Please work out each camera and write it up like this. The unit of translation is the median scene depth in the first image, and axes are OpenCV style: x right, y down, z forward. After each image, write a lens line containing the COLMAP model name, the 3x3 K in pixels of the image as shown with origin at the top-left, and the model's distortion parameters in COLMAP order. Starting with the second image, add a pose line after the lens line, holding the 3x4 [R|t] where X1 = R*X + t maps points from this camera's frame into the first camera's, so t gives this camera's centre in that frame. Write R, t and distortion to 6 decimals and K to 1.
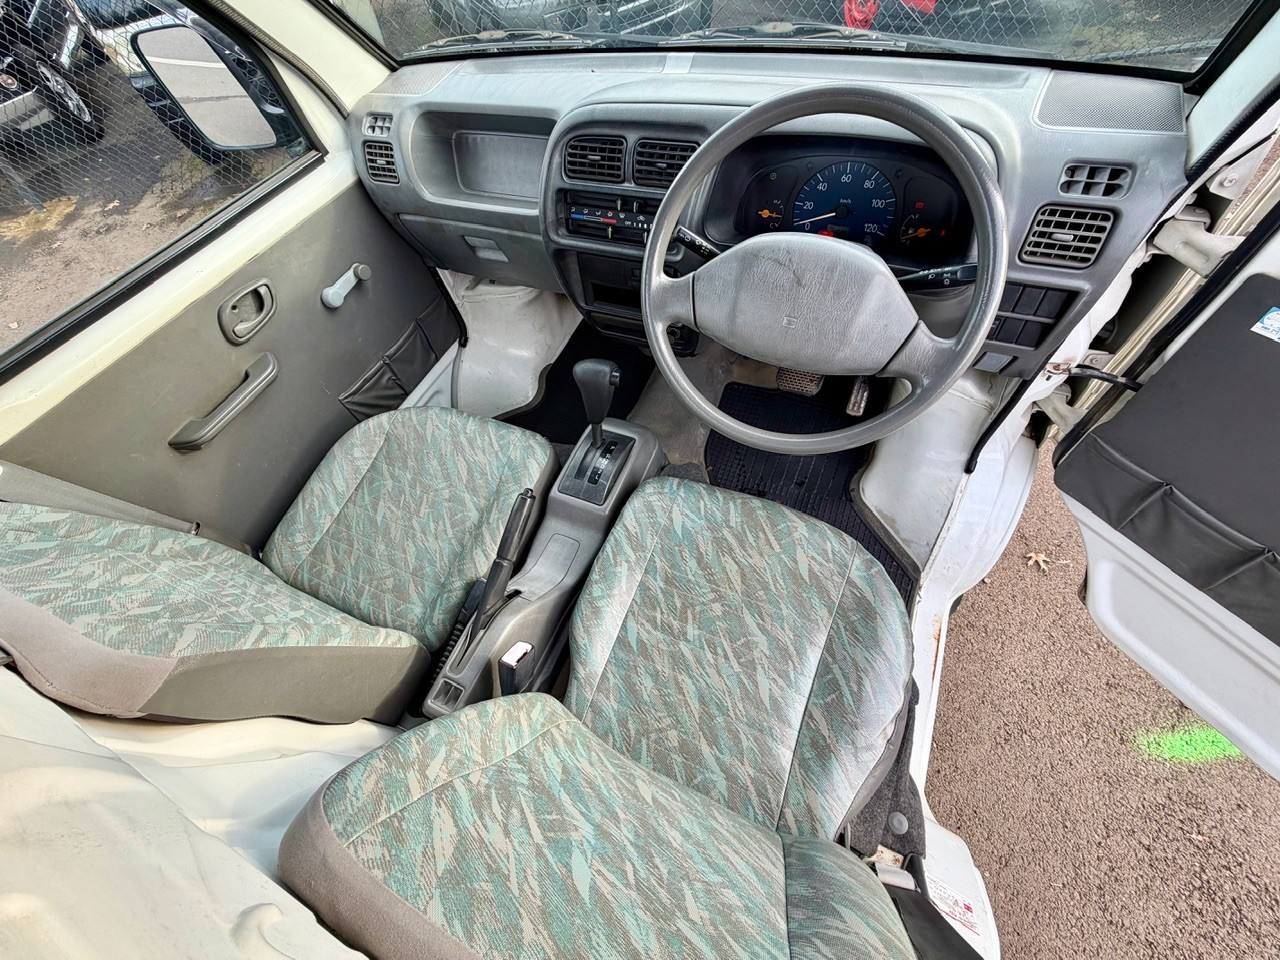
lens RADIAL K [[509.4, 0, 650.2], [0, 509.4, 479.1], [0, 0, 1]] dist [-0.001324, 0.002253]
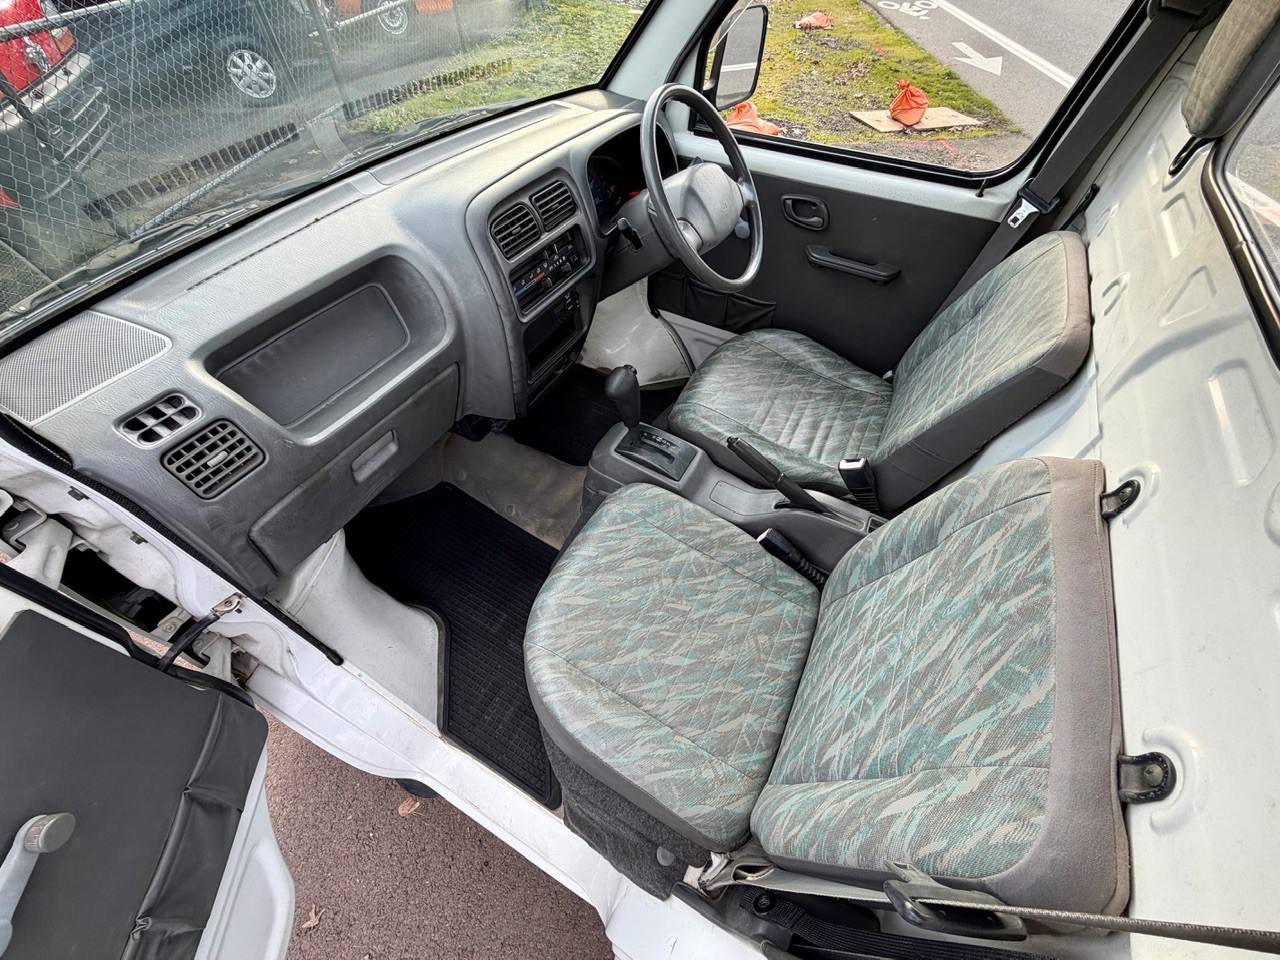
lens RADIAL K [[509.4, 0, 636.6], [0, 509.4, 479.2], [0, 0, 1]] dist [-0.001324, 0.002253]
pose [[0.065112, -0.686889, 0.723840, -1.174084], [0.809780, 0.460246, 0.363908, -0.539376], [-0.583109, 0.562456, 0.586197, 0.478482]]
